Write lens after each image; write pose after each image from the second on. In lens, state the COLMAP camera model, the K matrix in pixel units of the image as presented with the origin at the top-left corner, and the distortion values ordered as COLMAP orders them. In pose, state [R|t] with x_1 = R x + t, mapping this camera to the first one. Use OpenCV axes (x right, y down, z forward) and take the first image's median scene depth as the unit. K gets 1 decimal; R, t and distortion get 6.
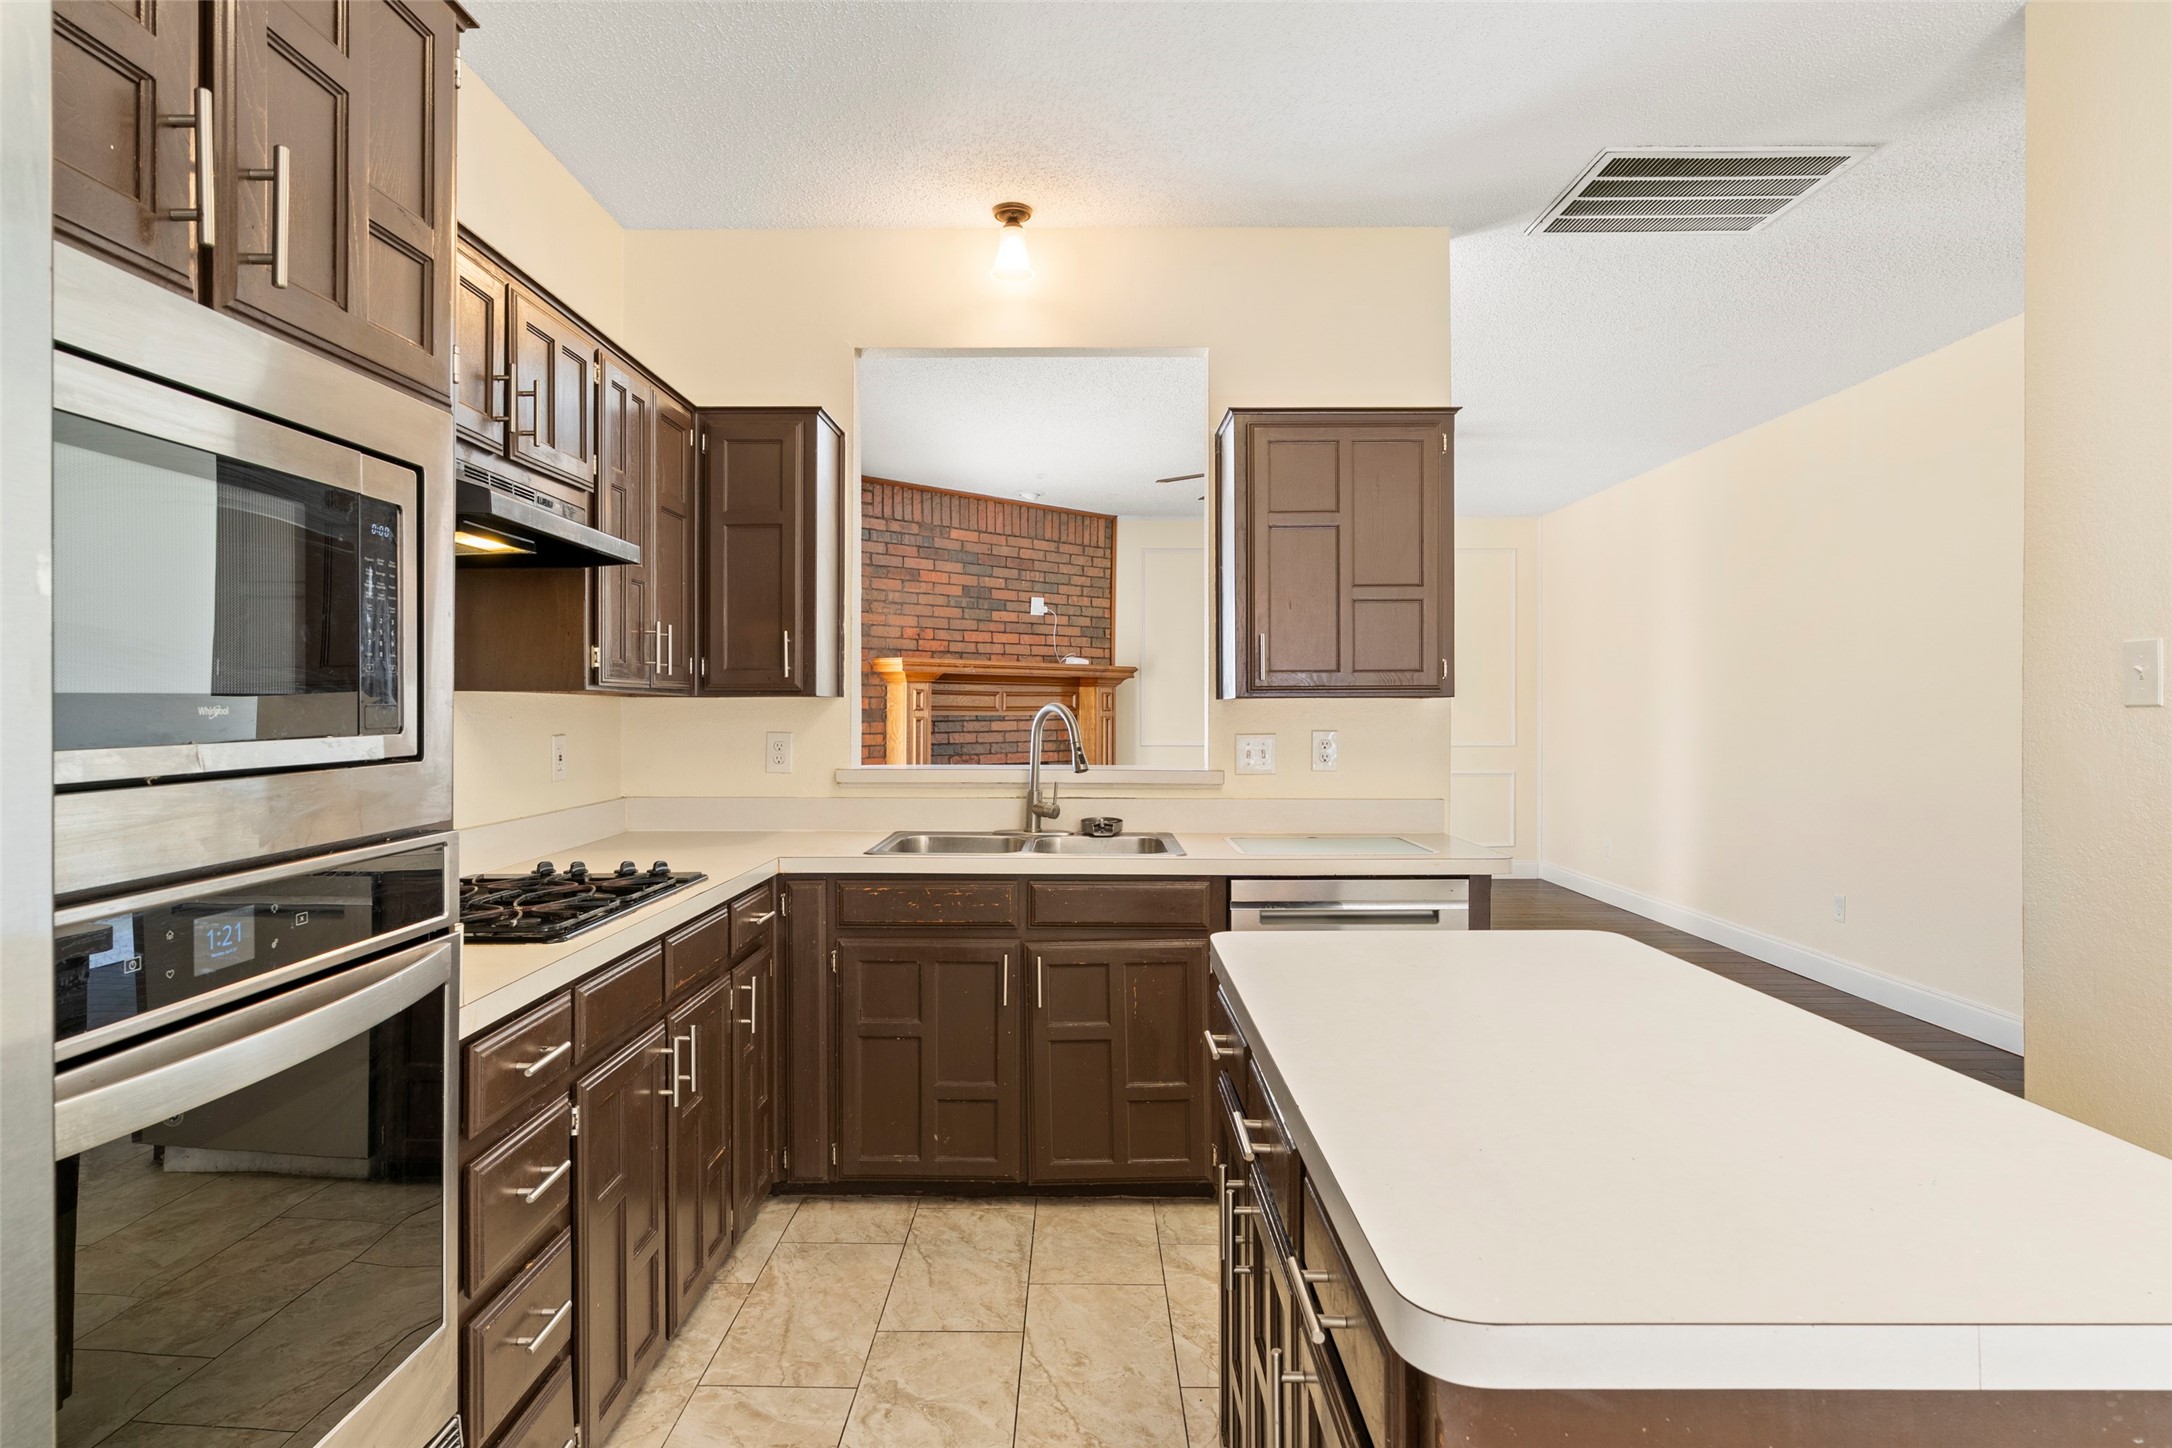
lens RADIAL K [[1228.1, 0, 1093.3], [0, 1228.1, 724.8], [0, 0, 1]] dist [0.006232, 0.000157]
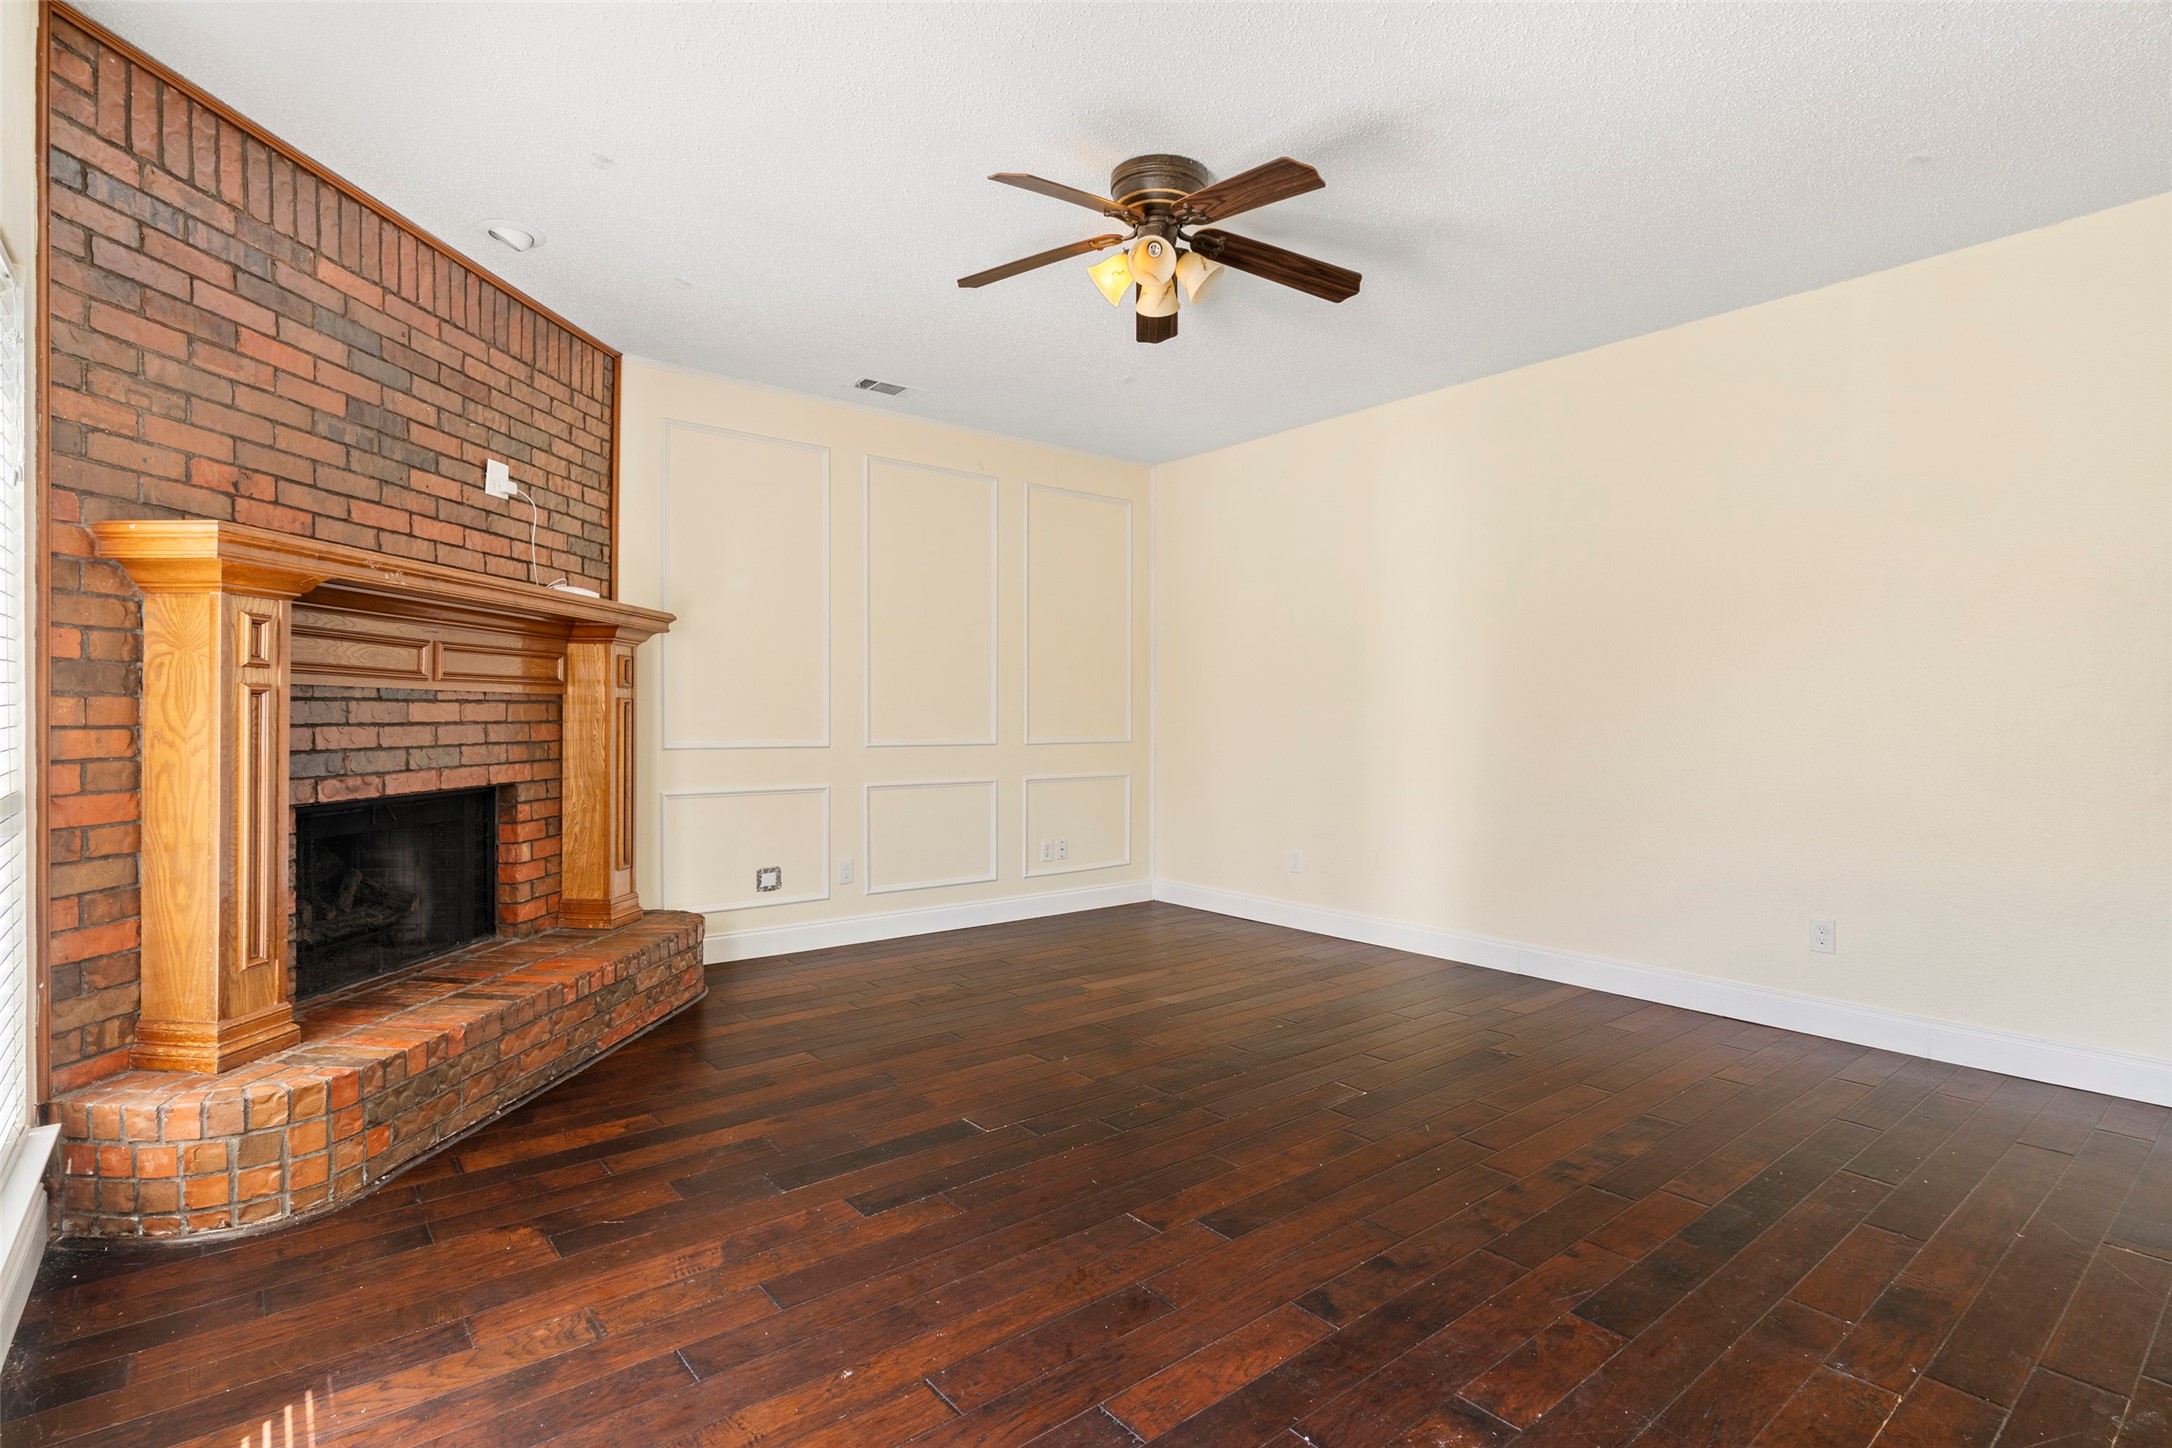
lens RADIAL K [[1051.4, 0, 1081.2], [0, 1051.4, 714.5], [0, 0, 1]] dist [0.012890, -0.001531]
pose [[0.778684, 0.003732, 0.627405, -0.136789], [0.002944, 0.999950, -0.009602, 0.006607], [-0.627409, 0.009325, 0.778634, 0.525214]]
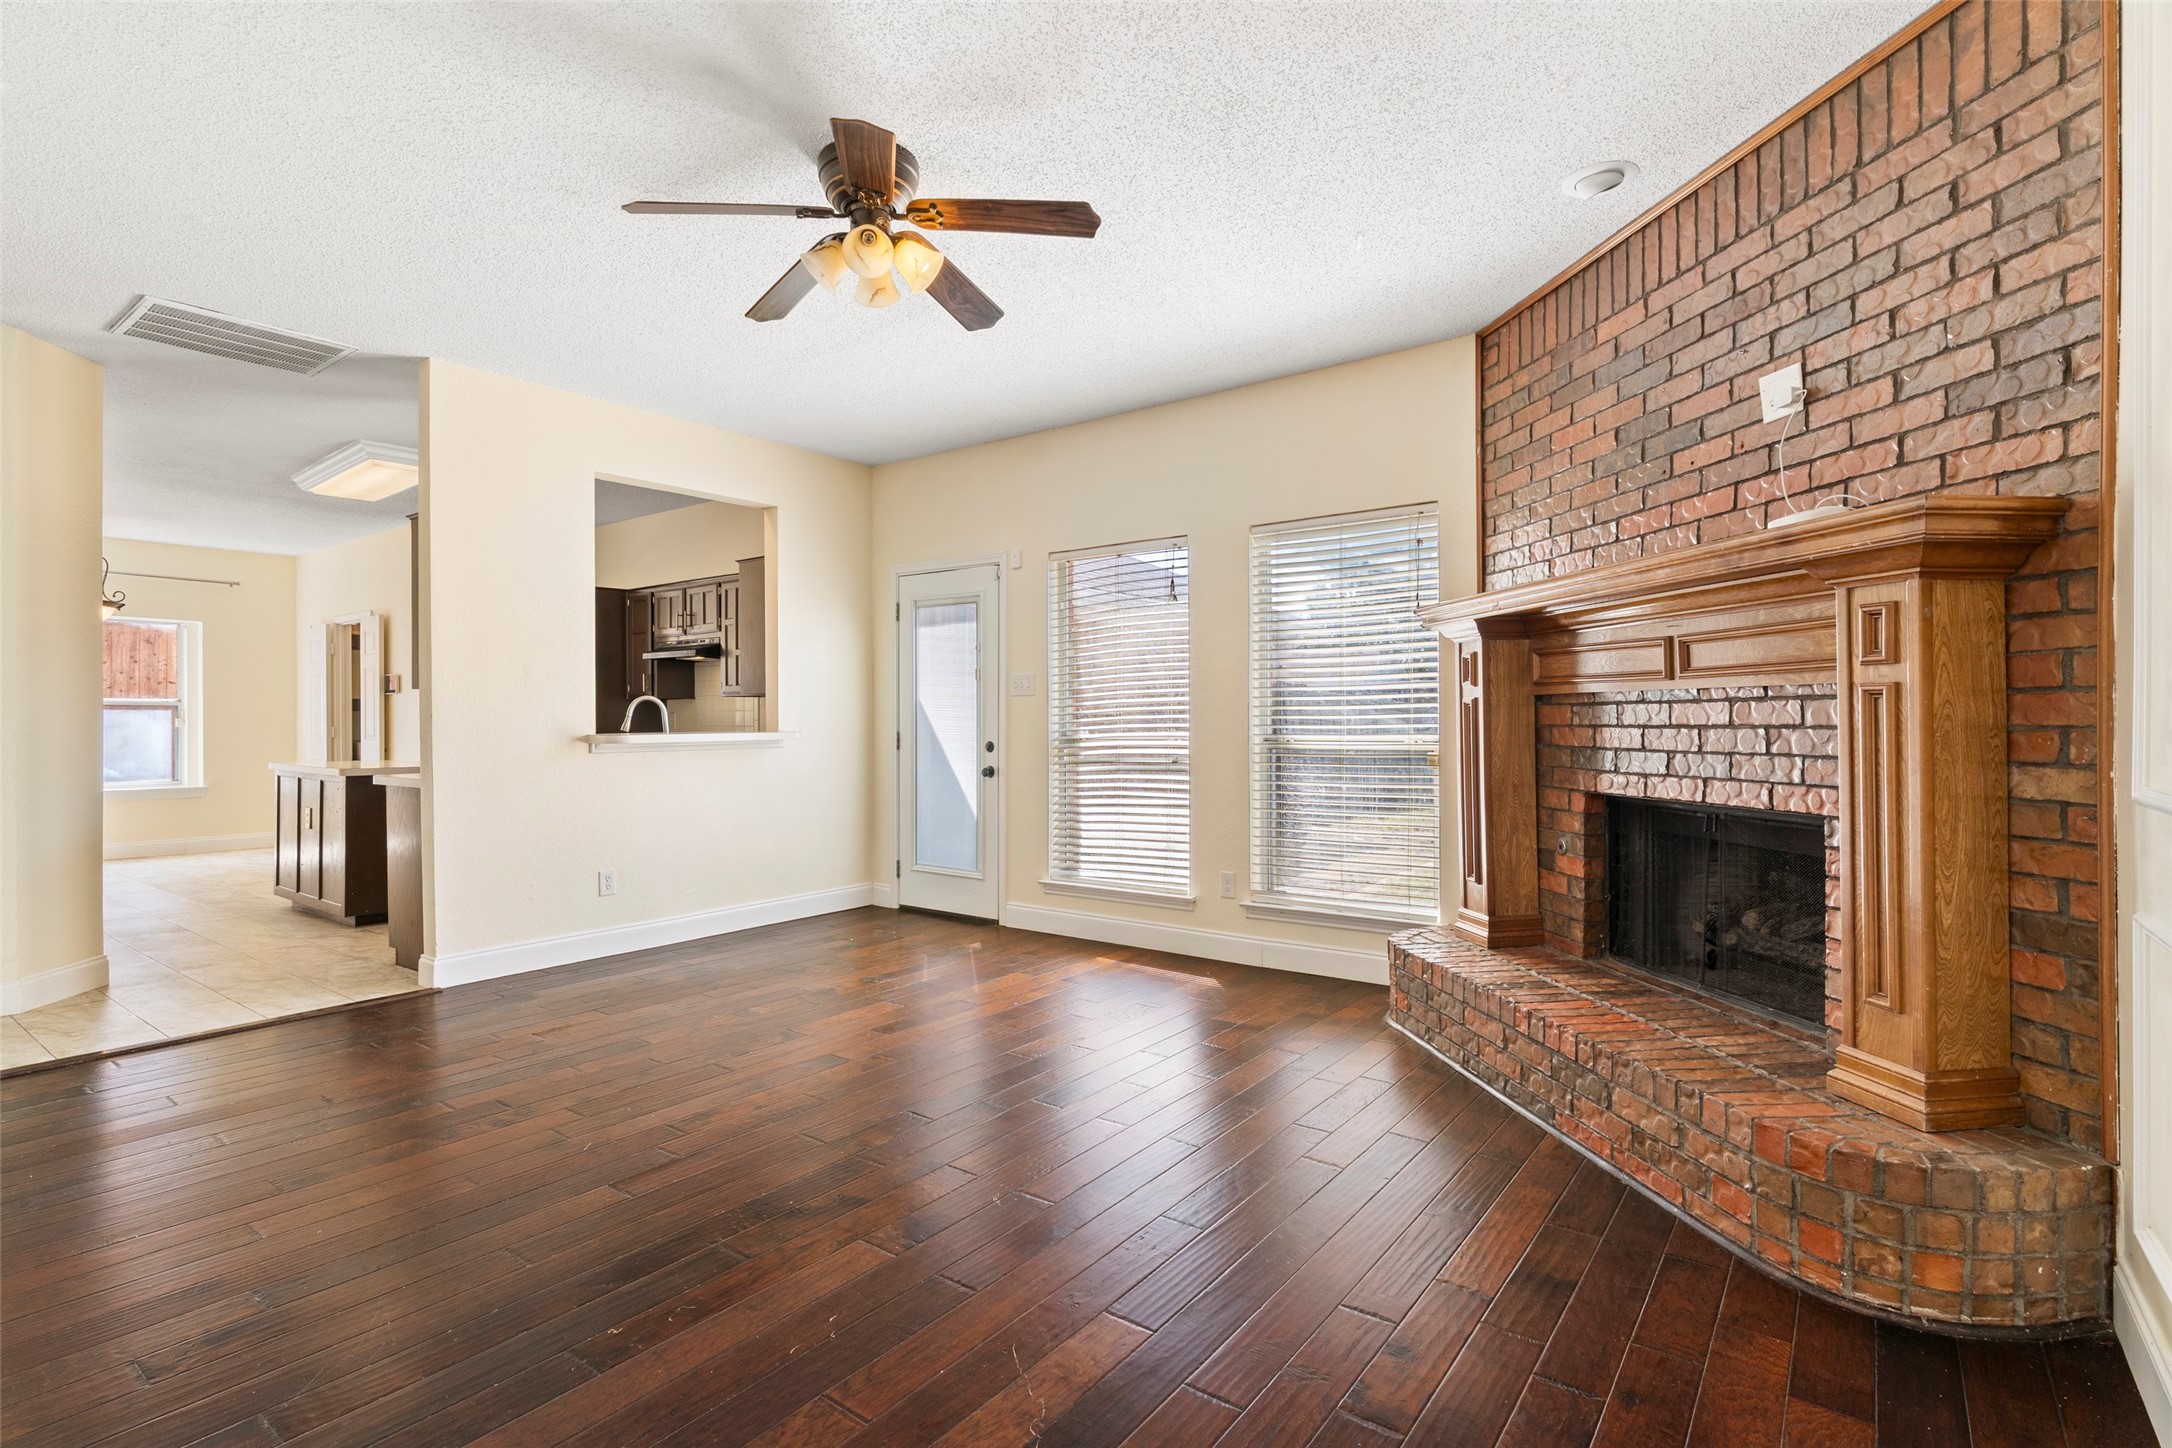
lens RADIAL K [[1051.4, 0, 1084.9], [0, 1051.4, 718.3], [0, 0, 1]] dist [0.012890, -0.001531]
pose [[-0.600188, -0.000120, -0.799859, 0.351814], [-0.005883, 0.999974, 0.004264, 0.002261], [0.799837, 0.007265, -0.600173, 1.063371]]
